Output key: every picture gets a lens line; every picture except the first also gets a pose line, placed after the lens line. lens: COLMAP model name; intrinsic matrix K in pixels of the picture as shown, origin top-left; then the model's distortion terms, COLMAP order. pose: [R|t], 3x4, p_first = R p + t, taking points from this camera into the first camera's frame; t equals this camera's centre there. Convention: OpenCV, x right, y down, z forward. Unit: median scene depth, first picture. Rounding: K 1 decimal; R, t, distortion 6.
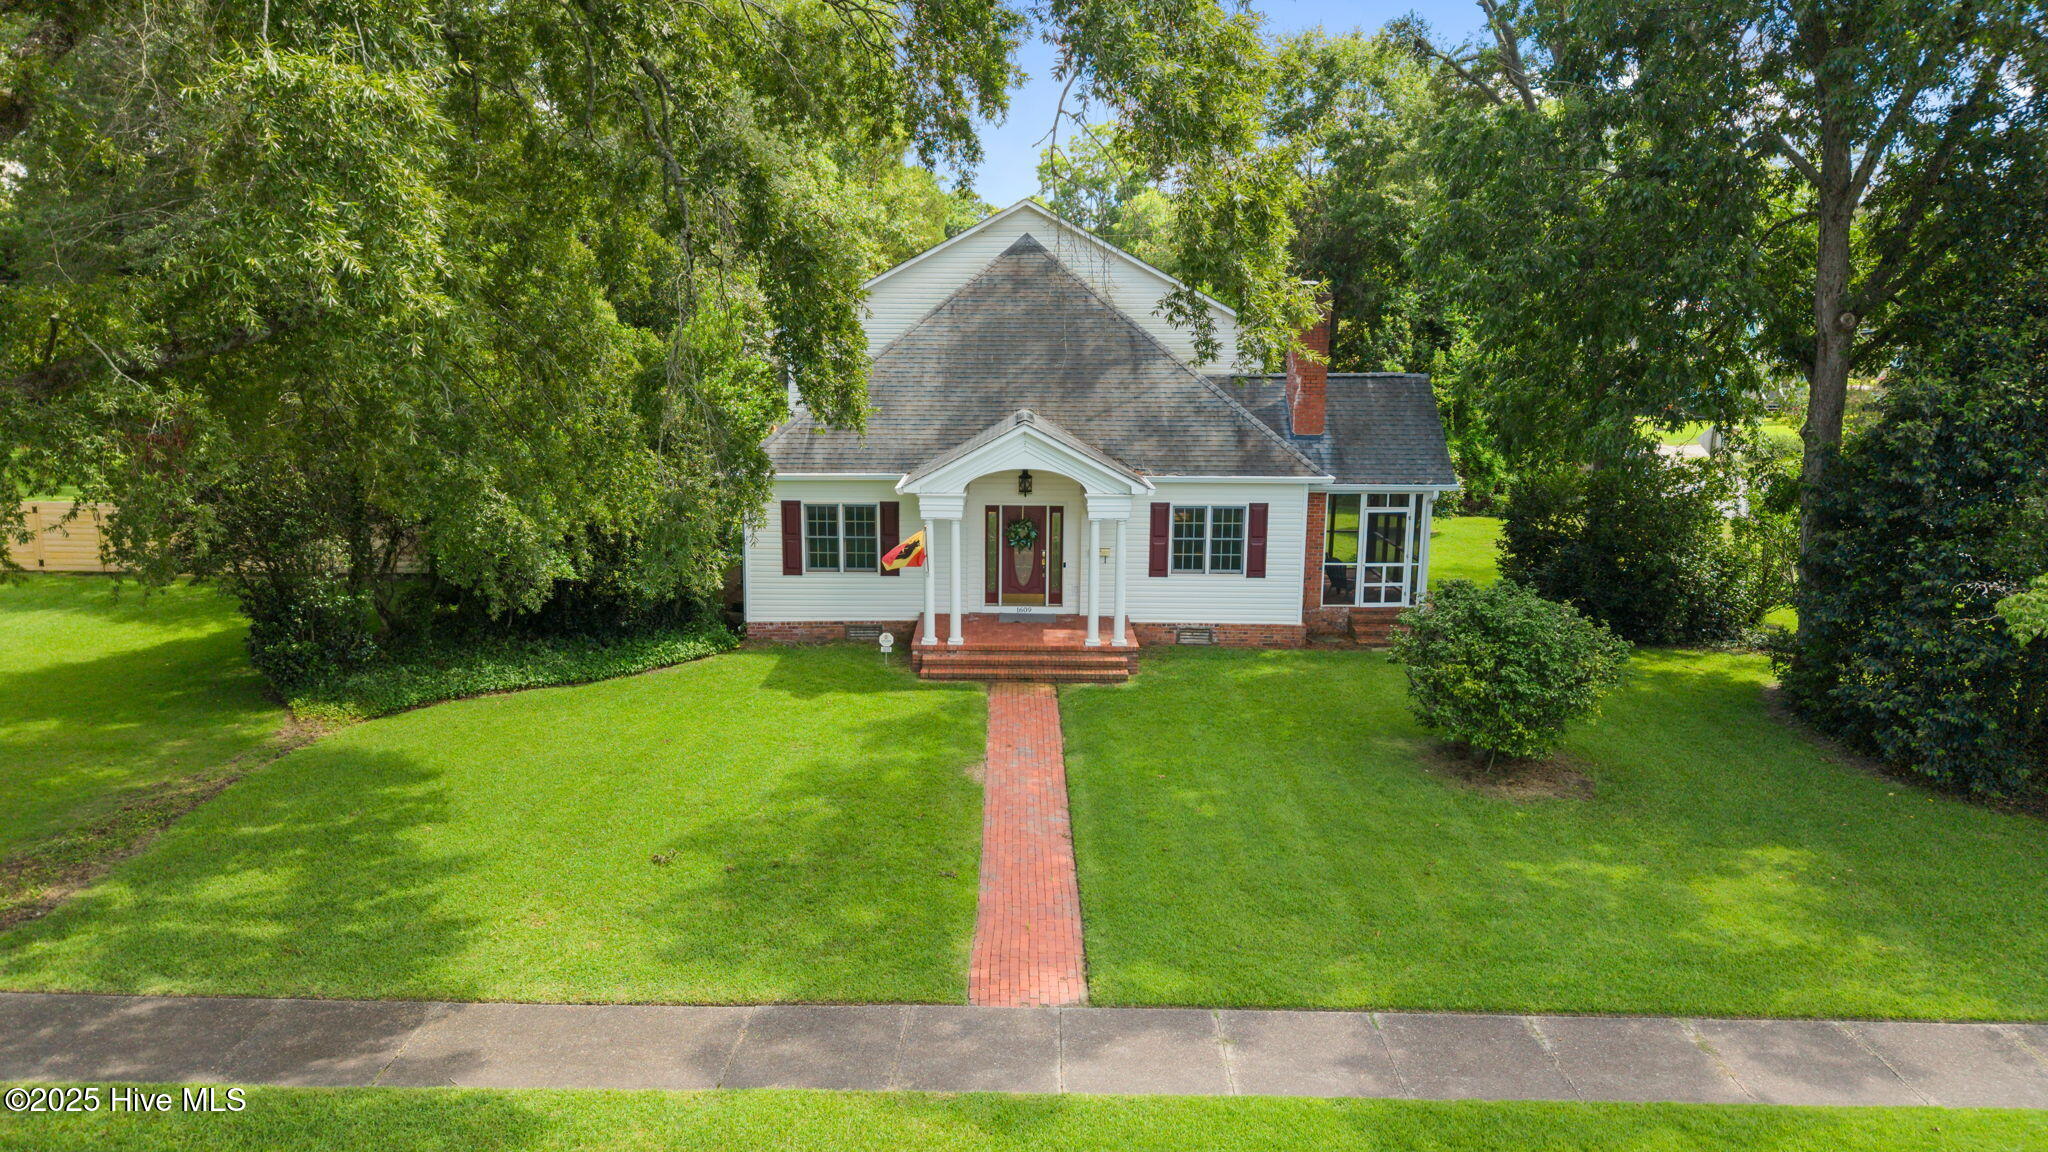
lens RADIAL K [[1344.1, 0, 1018.6], [0, 1344.1, 563.0], [0, 0, 1]] dist [0.018123, -0.005655]
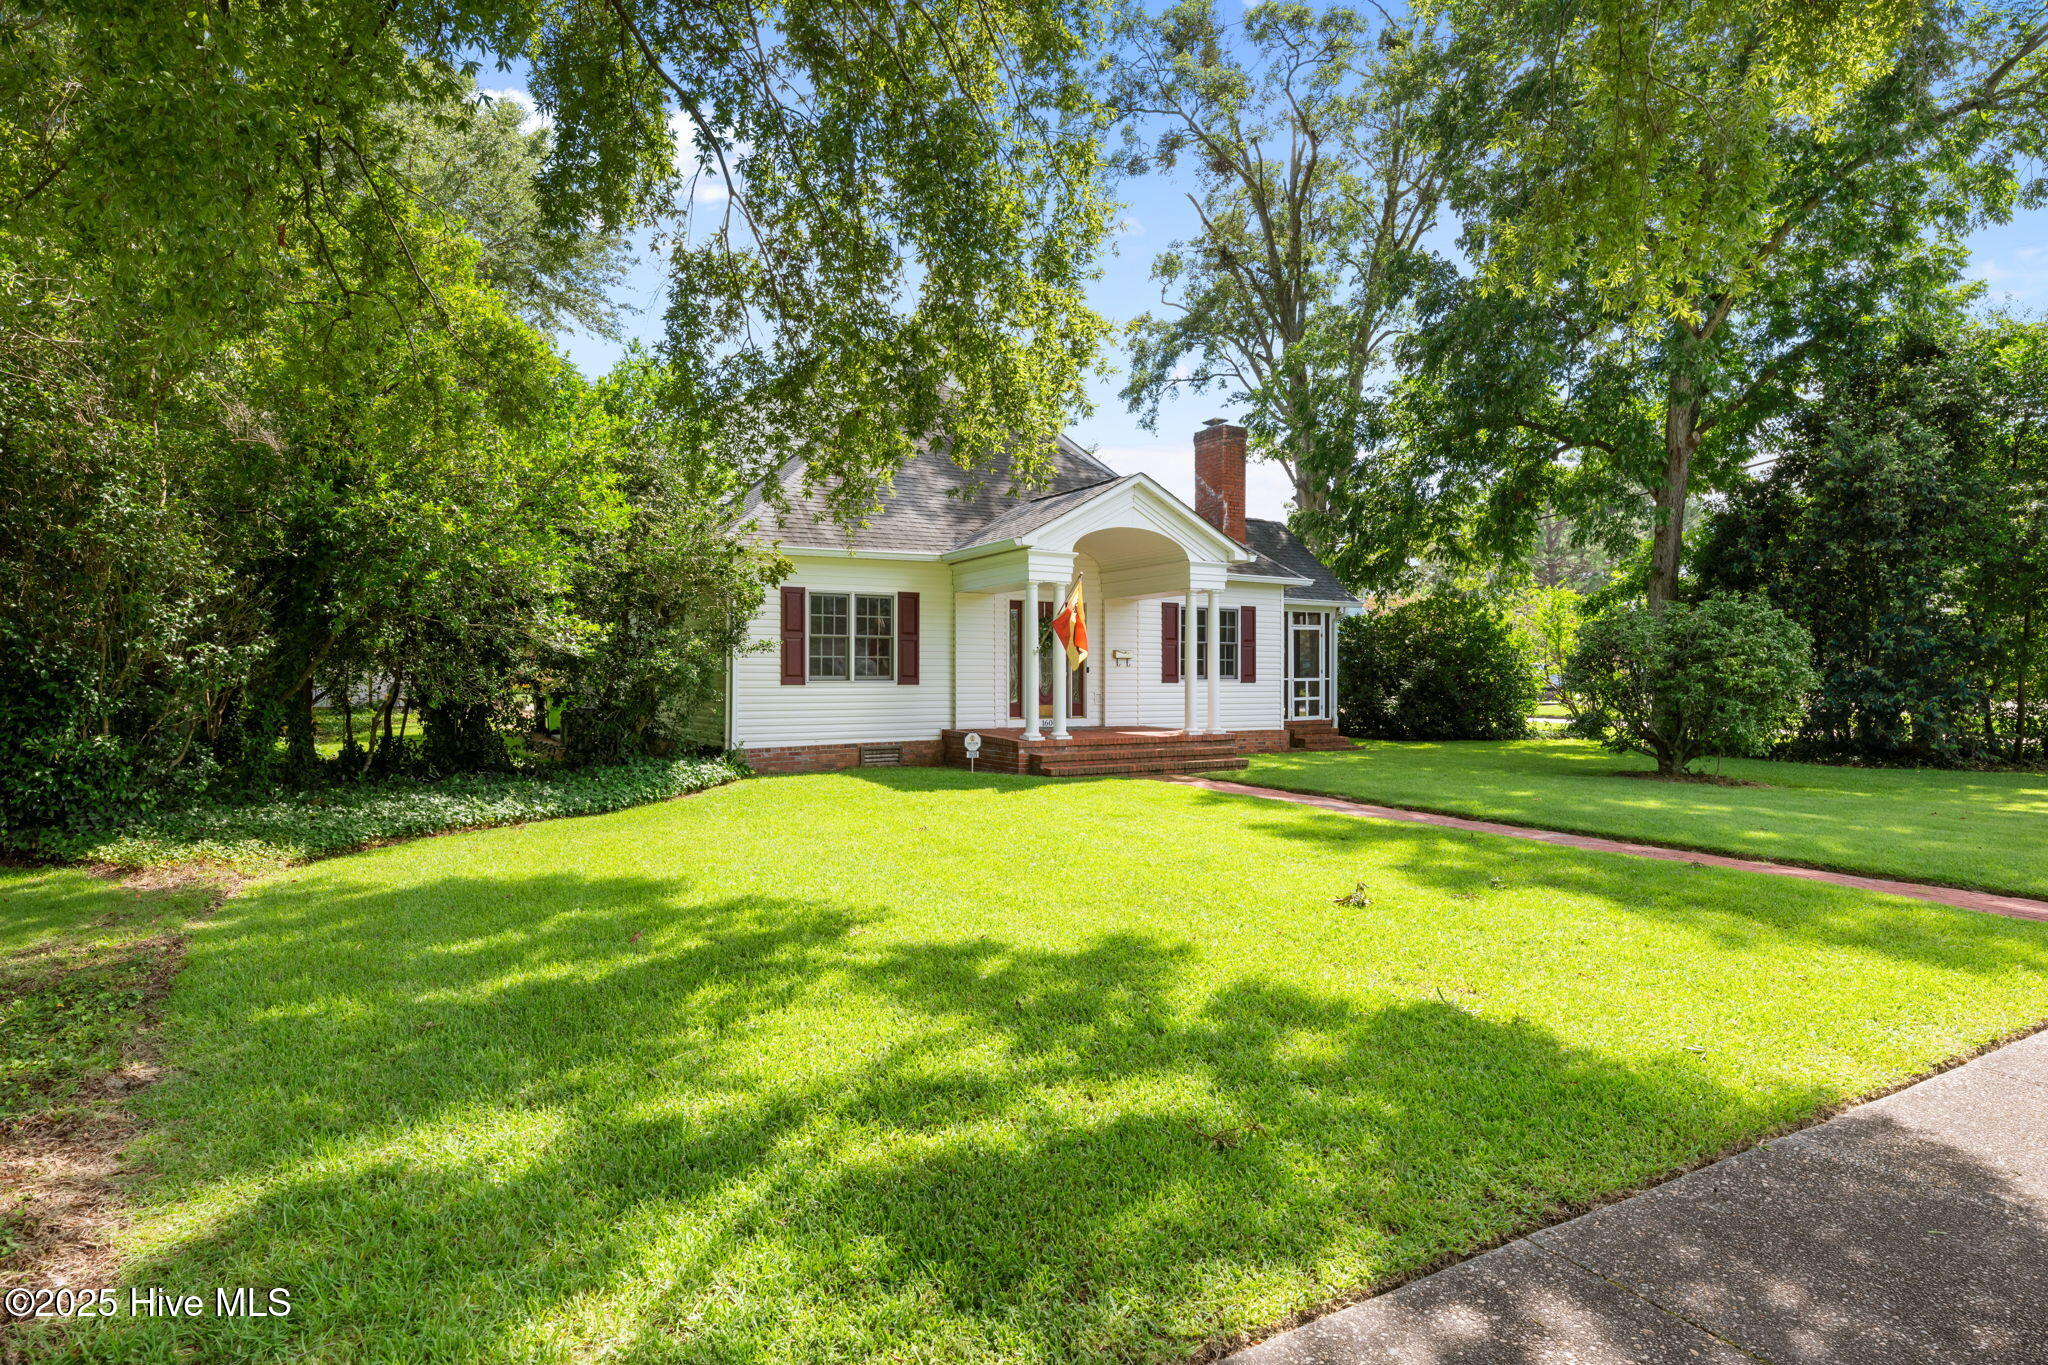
lens RADIAL K [[1094.8, 0, 1018.5], [0, 1094.8, 676.2], [0, 0, 1]] dist [-0.004698, -0.000082]
pose [[0.851391, -0.003472, 0.524521, -0.402170], [0.096808, 0.983840, -0.150625, 0.115213], [-0.515521, 0.179019, 0.837968, 0.430733]]
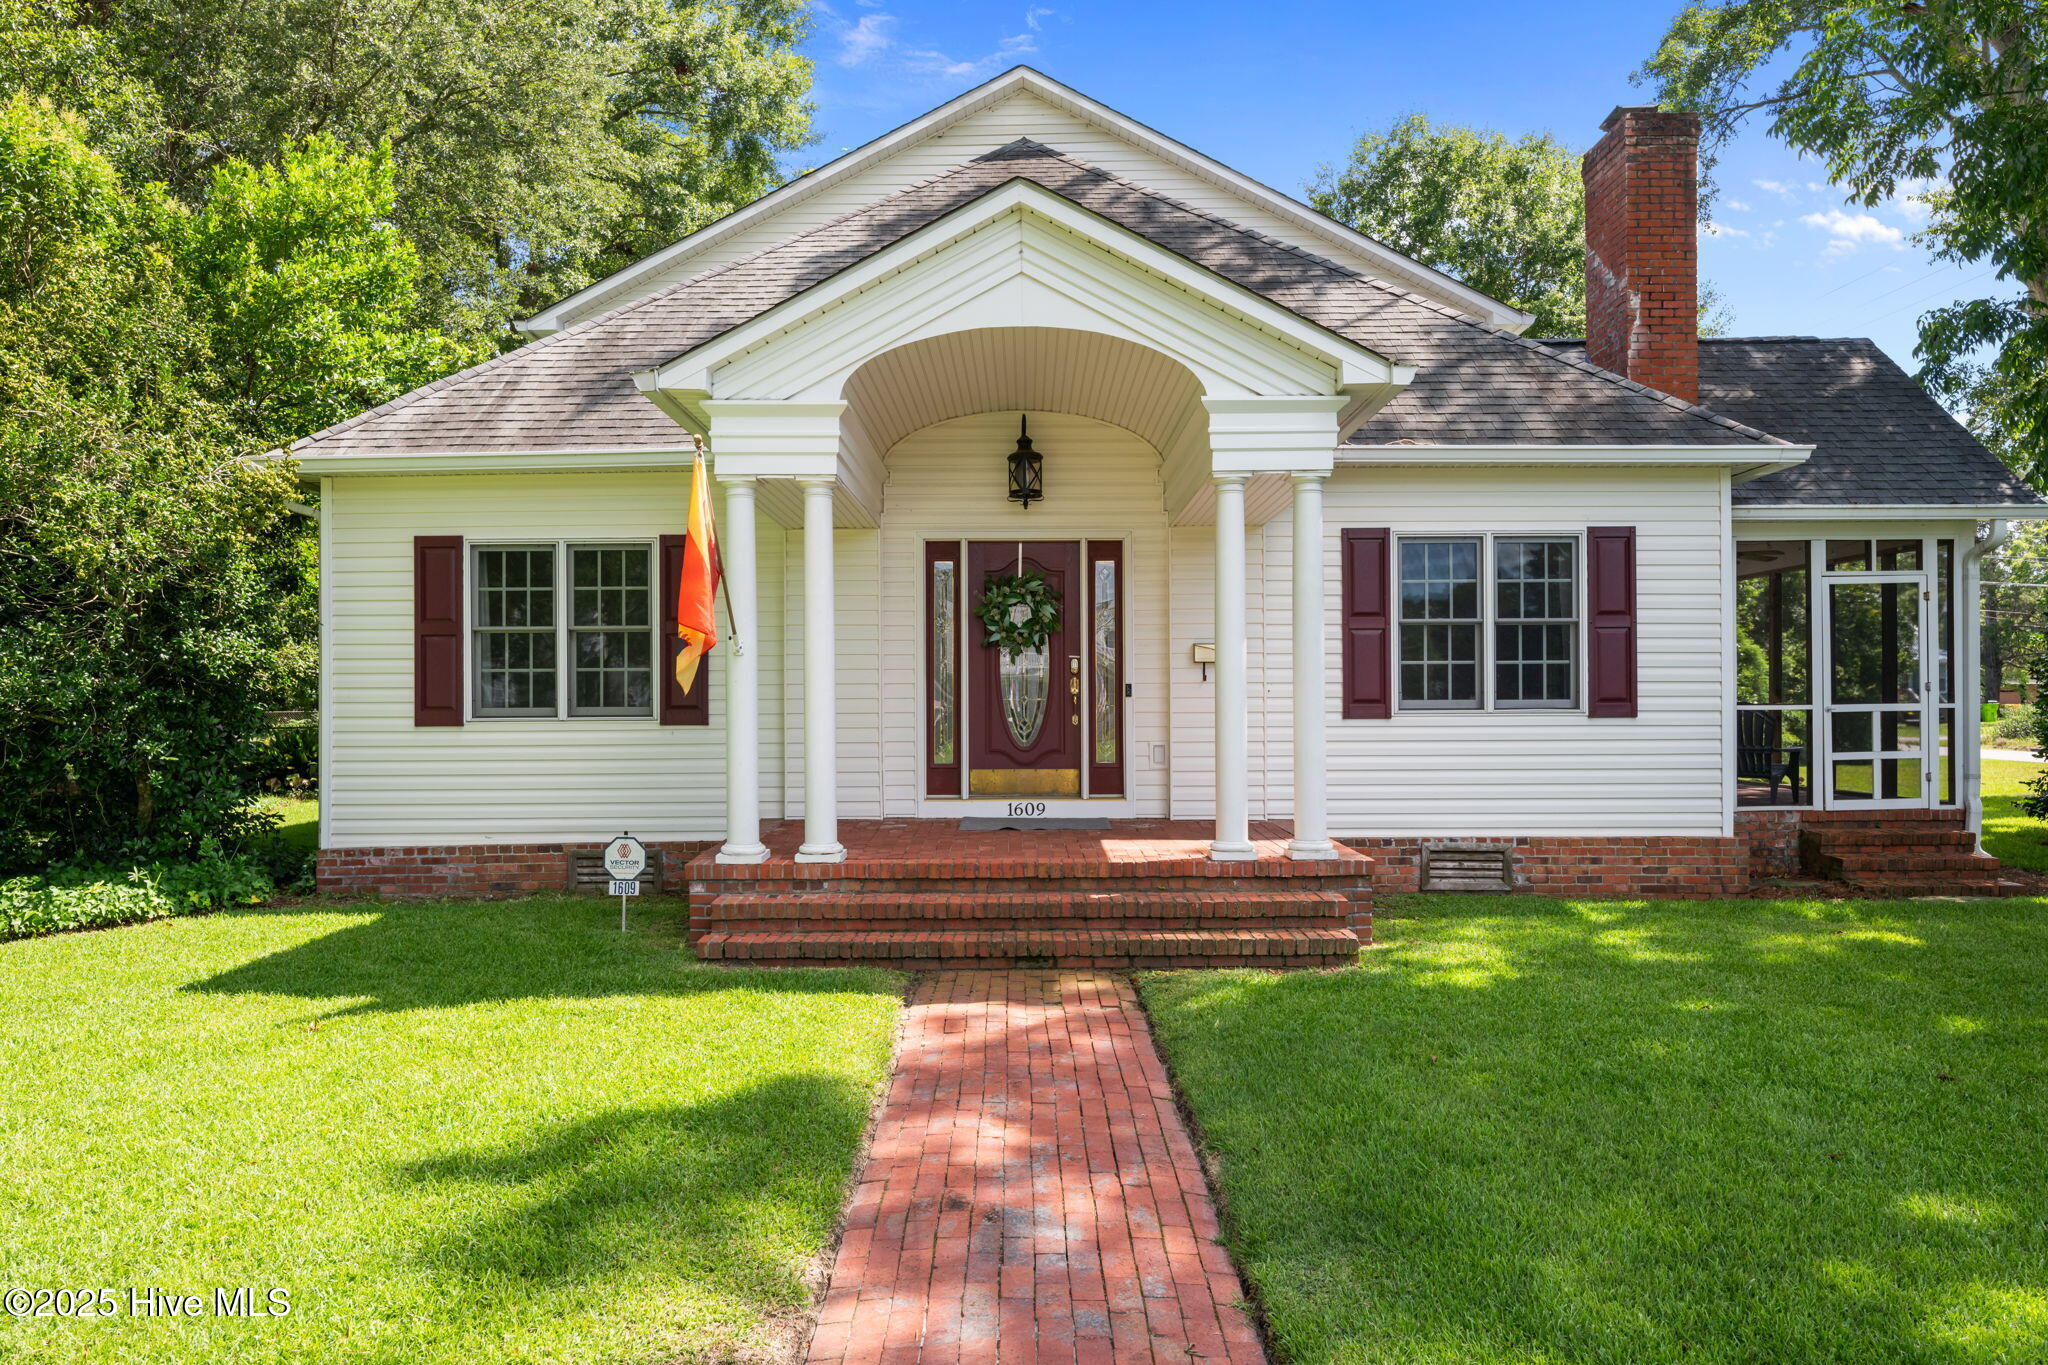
lens RADIAL K [[1369.7, 0, 1035.8], [0, 1369.7, 693.8], [0, 0, 1]] dist [-0.028169, 0.002368]
pose [[0.999890, -0.010493, 0.010452, 0.003118], [0.012246, 0.982660, -0.185011, 0.079109], [-0.008329, 0.185118, 0.982681, 0.631587]]
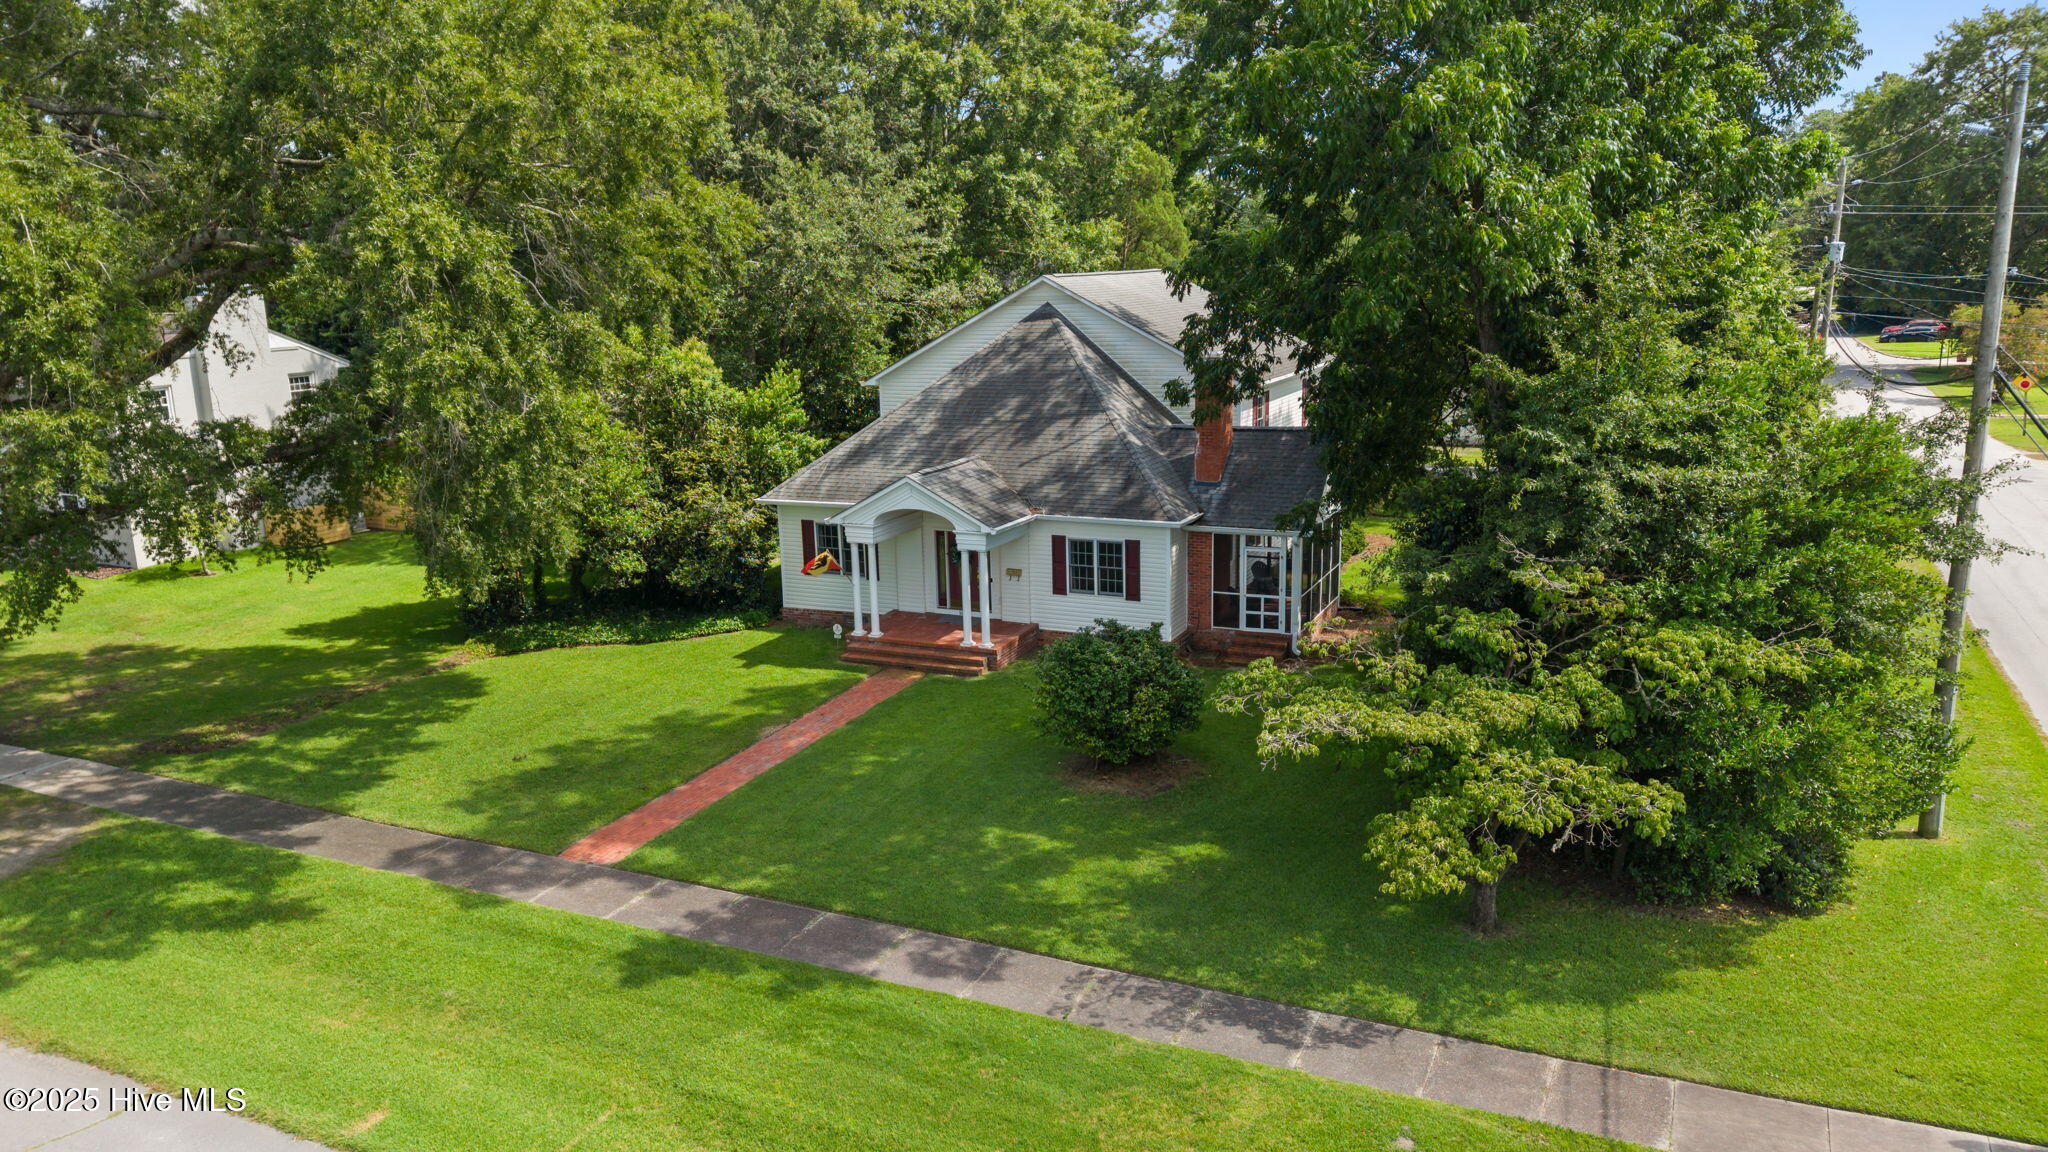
lens RADIAL K [[1344.1, 0, 1018.9], [0, 1344.1, 583.8], [0, 0, 1]] dist [0.018123, -0.005655]
pose [[0.917825, 0.063368, -0.391896, 0.578889], [-0.046265, 0.997525, 0.052942, -0.066511], [0.394281, -0.030461, 0.918485, -0.164098]]
